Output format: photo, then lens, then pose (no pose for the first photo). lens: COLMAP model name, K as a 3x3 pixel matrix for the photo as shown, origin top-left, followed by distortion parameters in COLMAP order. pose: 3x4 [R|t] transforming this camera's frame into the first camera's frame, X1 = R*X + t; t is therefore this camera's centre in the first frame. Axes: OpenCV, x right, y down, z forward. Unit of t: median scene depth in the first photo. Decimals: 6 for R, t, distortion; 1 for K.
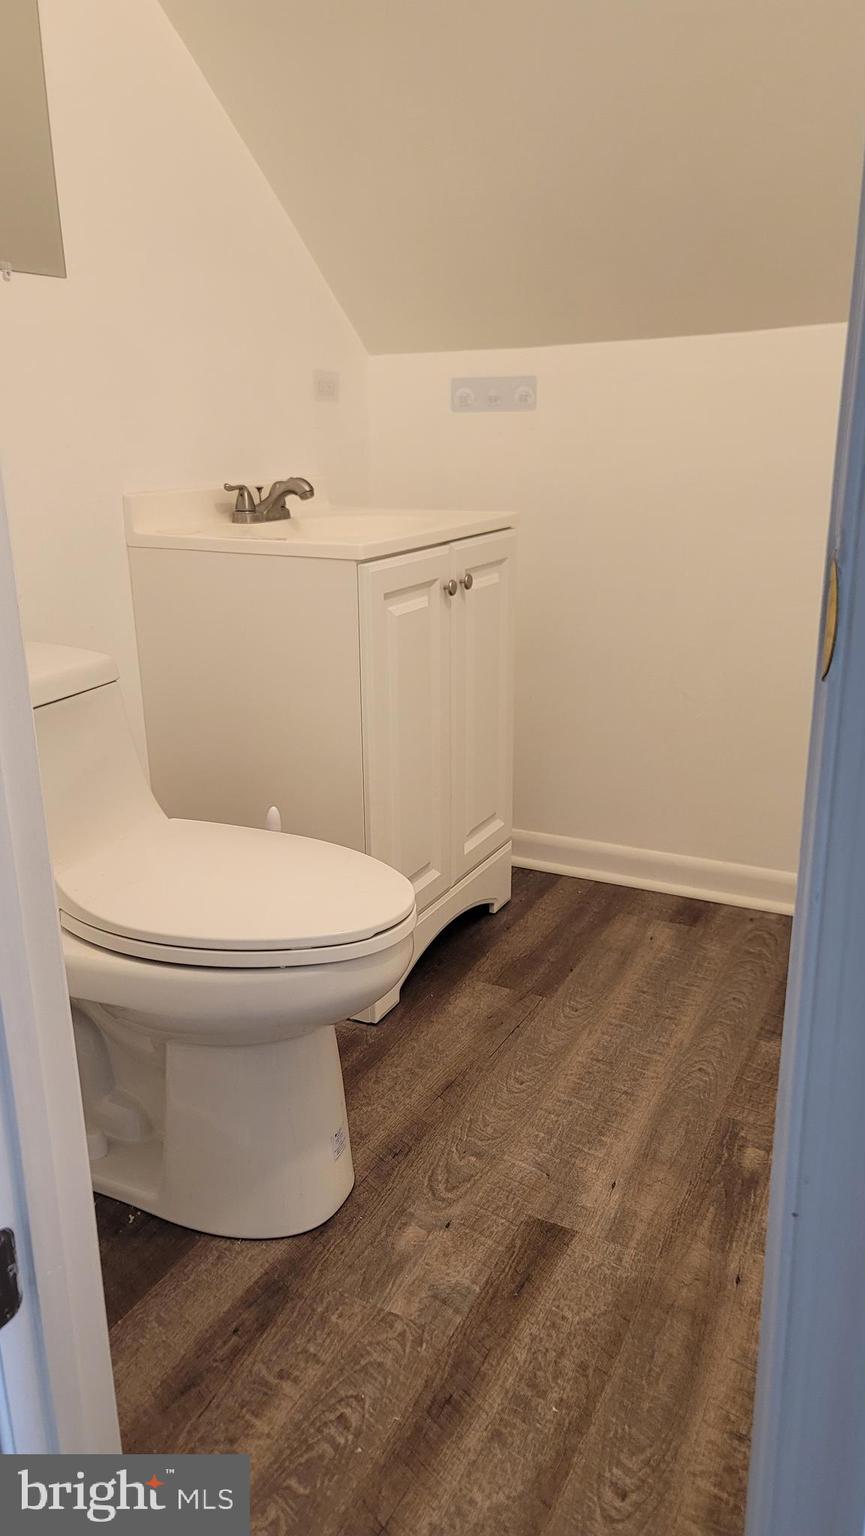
lens RADIAL K [[1178.2, 0, 418.3], [0, 1178.2, 775.4], [0, 0, 1]] dist [0.069790, 0.001065]
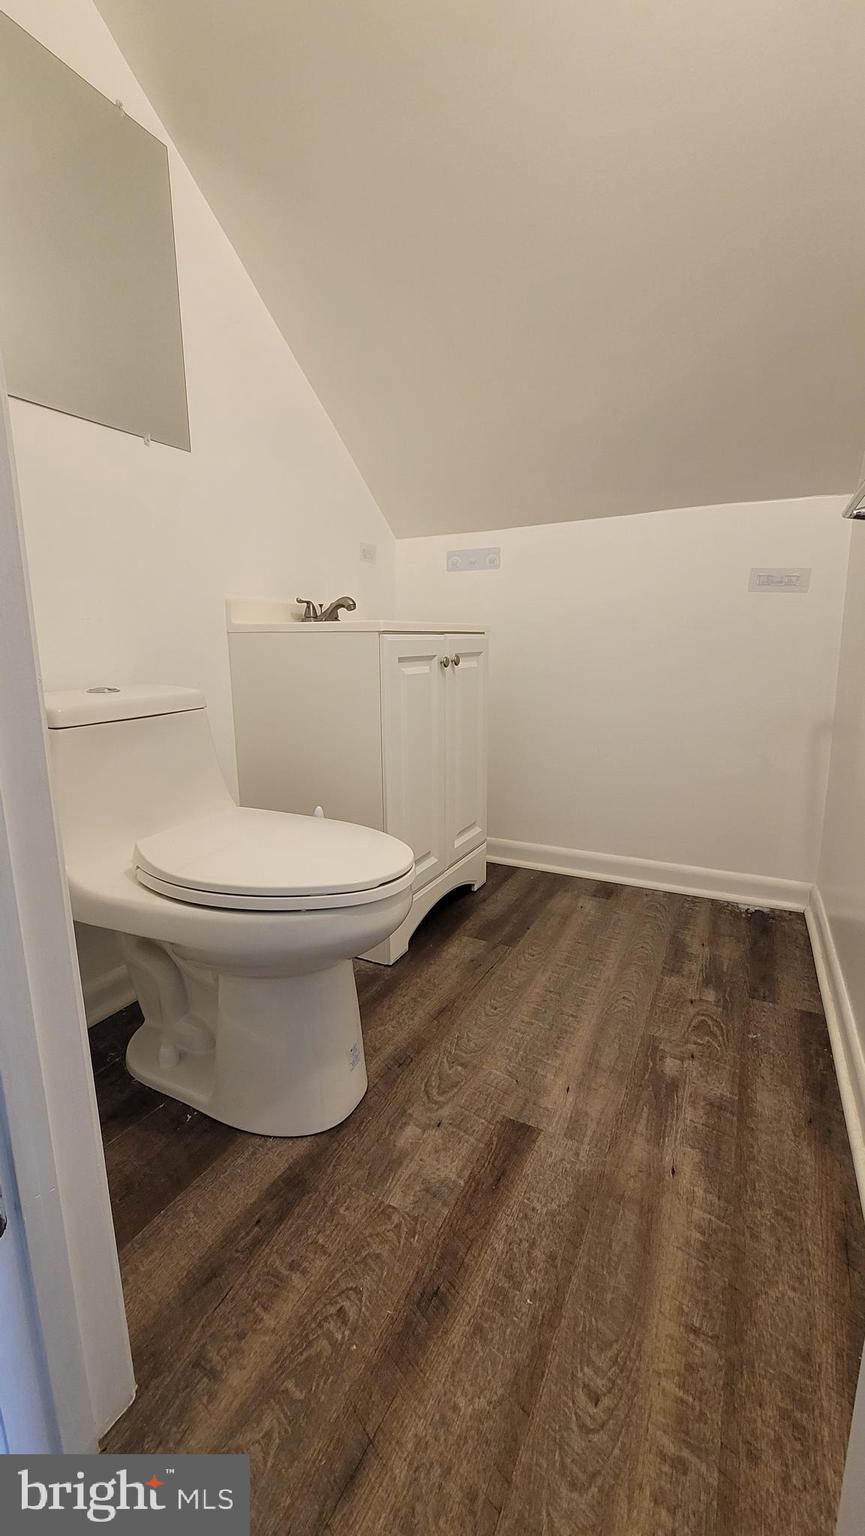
lens RADIAL K [[625.1, 0, 440.7], [0, 625.1, 761.2], [0, 0, 1]] dist [-0.006560, 0.001325]
pose [[0.999922, 0.005092, 0.011362, 0.017234], [-0.003640, 0.992238, -0.124299, 0.078631], [-0.011907, 0.124248, 0.992180, 0.297908]]
